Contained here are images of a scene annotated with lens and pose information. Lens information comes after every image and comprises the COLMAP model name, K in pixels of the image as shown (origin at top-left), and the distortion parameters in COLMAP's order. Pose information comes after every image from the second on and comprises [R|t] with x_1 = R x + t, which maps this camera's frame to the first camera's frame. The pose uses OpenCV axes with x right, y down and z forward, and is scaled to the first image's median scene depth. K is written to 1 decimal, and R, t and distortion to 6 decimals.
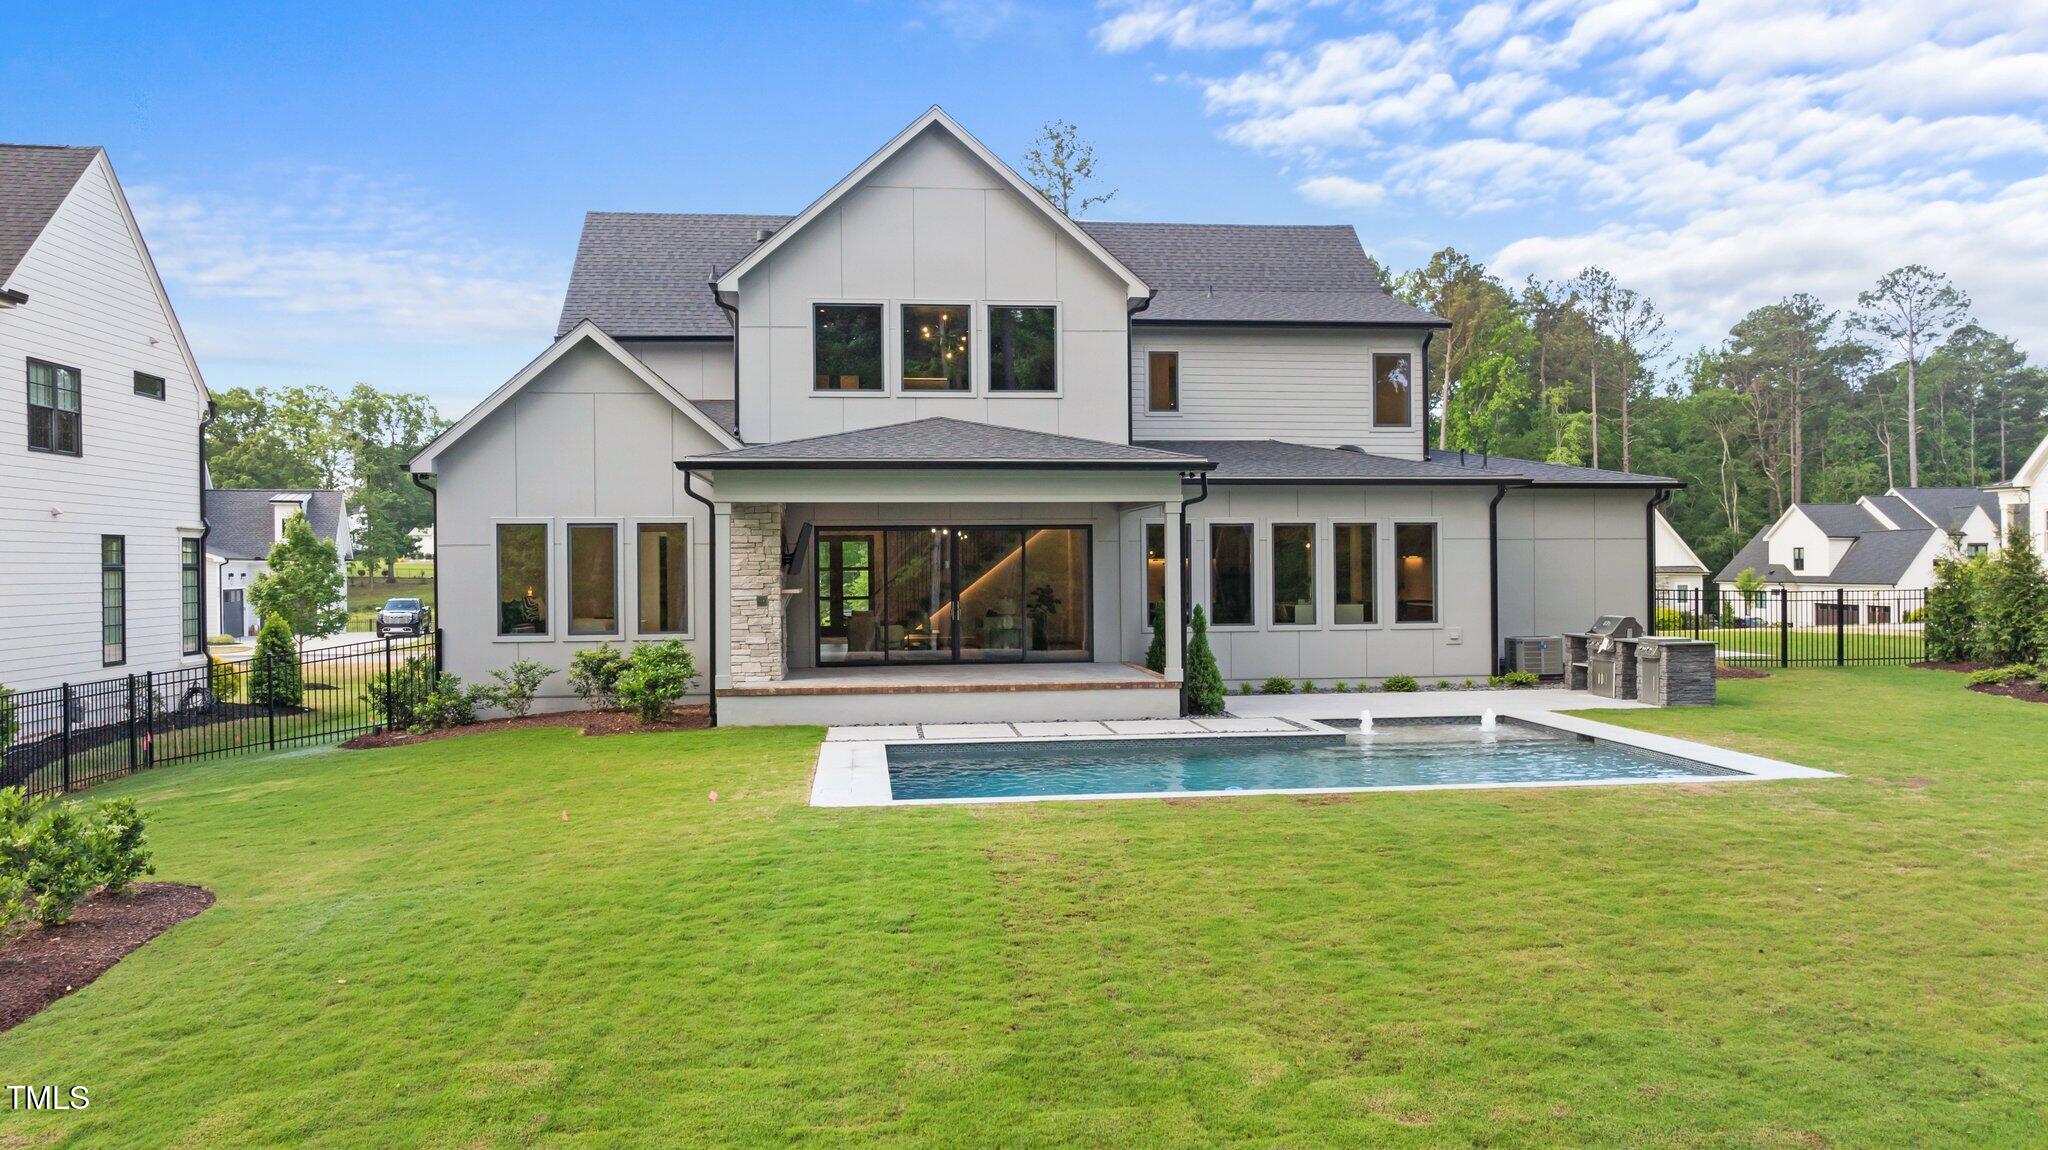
lens RADIAL K [[1458.7, 0, 1025.4], [0, 1458.7, 556.2], [0, 0, 1]] dist [-0.006397, 0.001353]
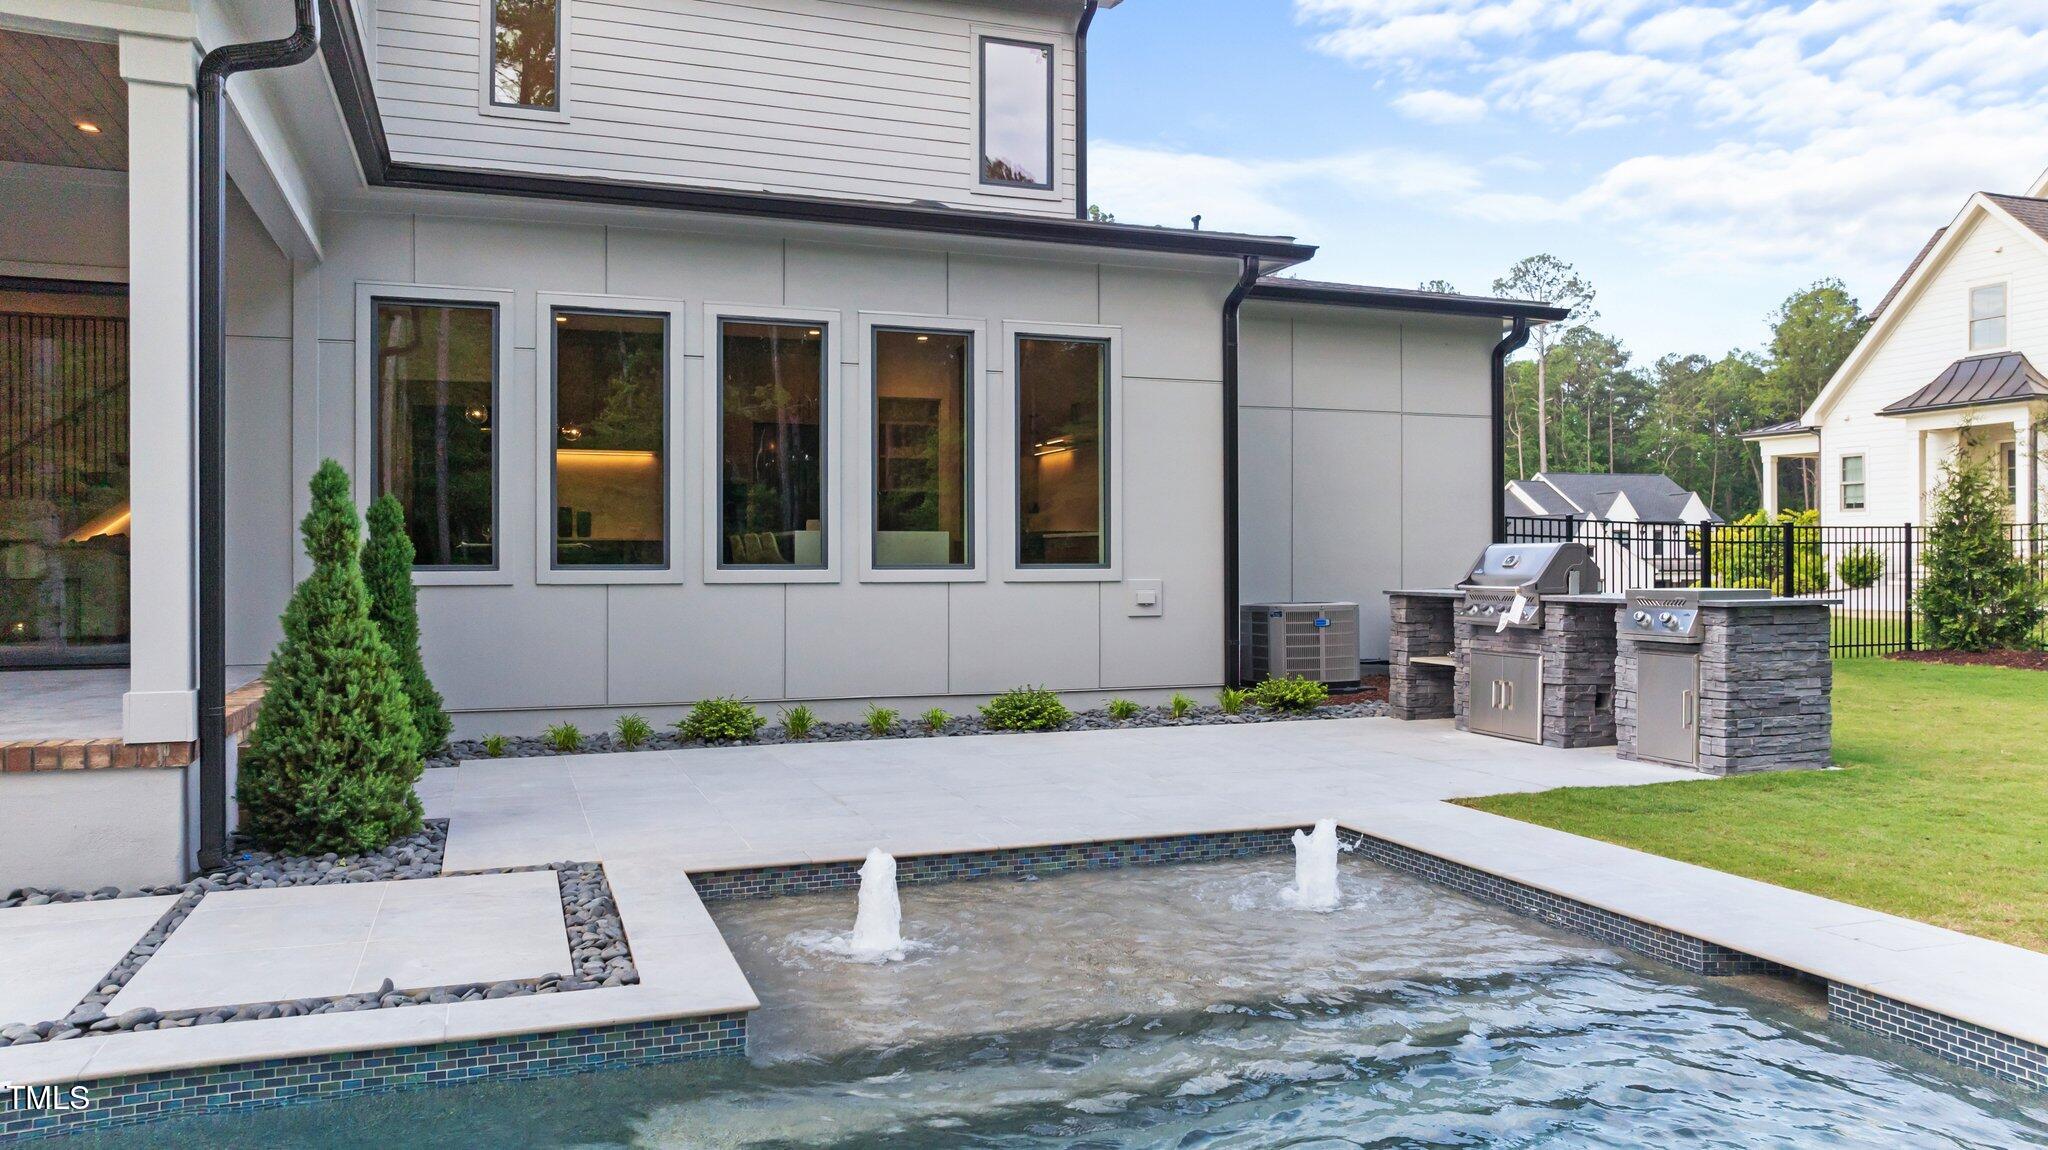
lens RADIAL K [[1458.7, 0, 1025.4], [0, 1458.7, 556.2], [0, 0, 1]] dist [-0.006397, 0.001353]
pose [[0.970812, 0.008677, 0.239684, 0.135094], [-0.008859, 0.999961, -0.000318, 0.037466], [-0.239677, -0.001815, 0.970851, 0.512561]]
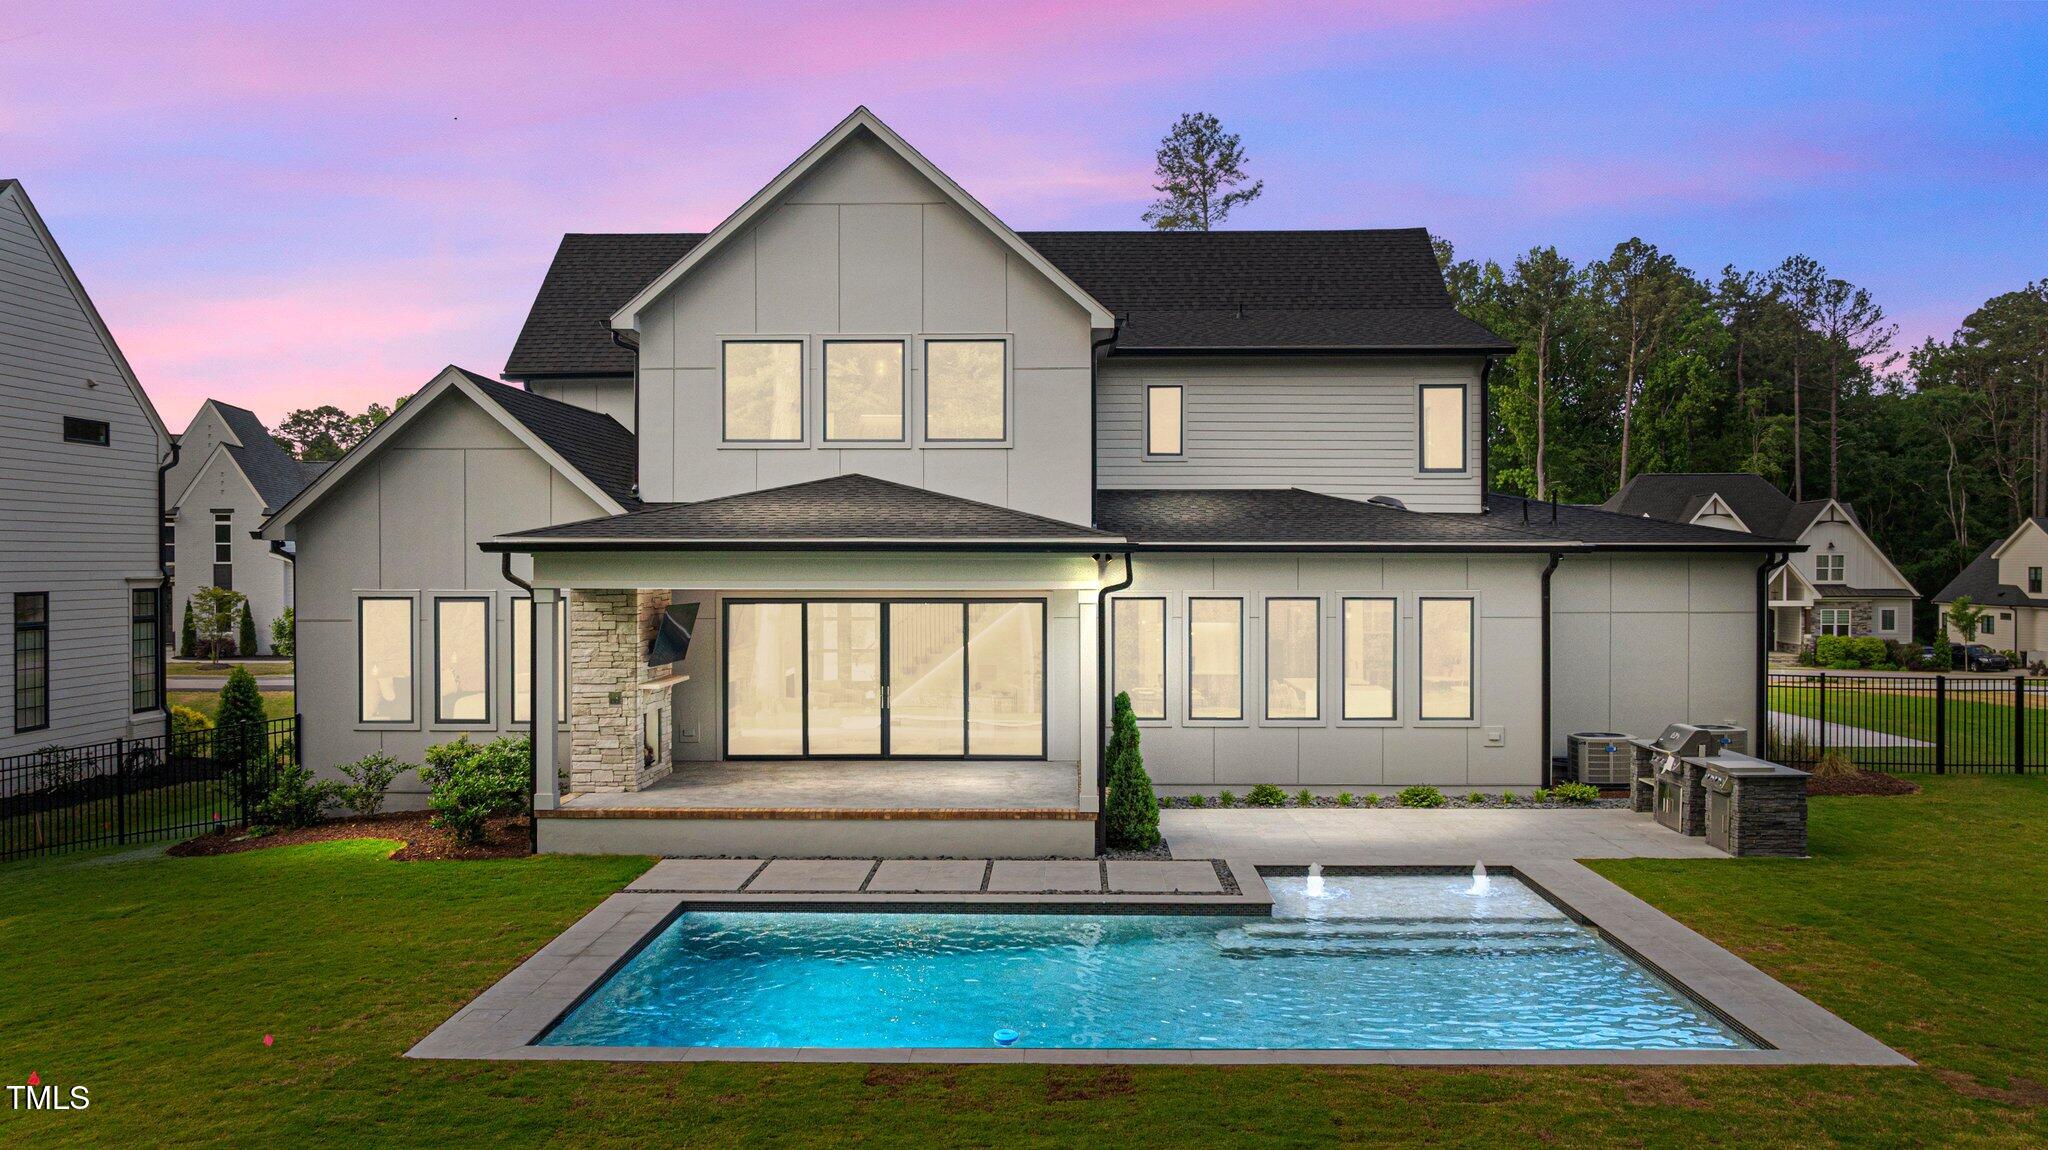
lens RADIAL K [[1446.1, 0, 1027.2], [0, 1446.1, 567.4], [0, 0, 1]] dist [-0.007668, -0.001527]
pose [[0.991290, 0.008069, -0.131451, 0.123731], [-0.006575, 0.999909, 0.011800, -0.042011], [0.131535, -0.010833, 0.991252, 0.144515]]
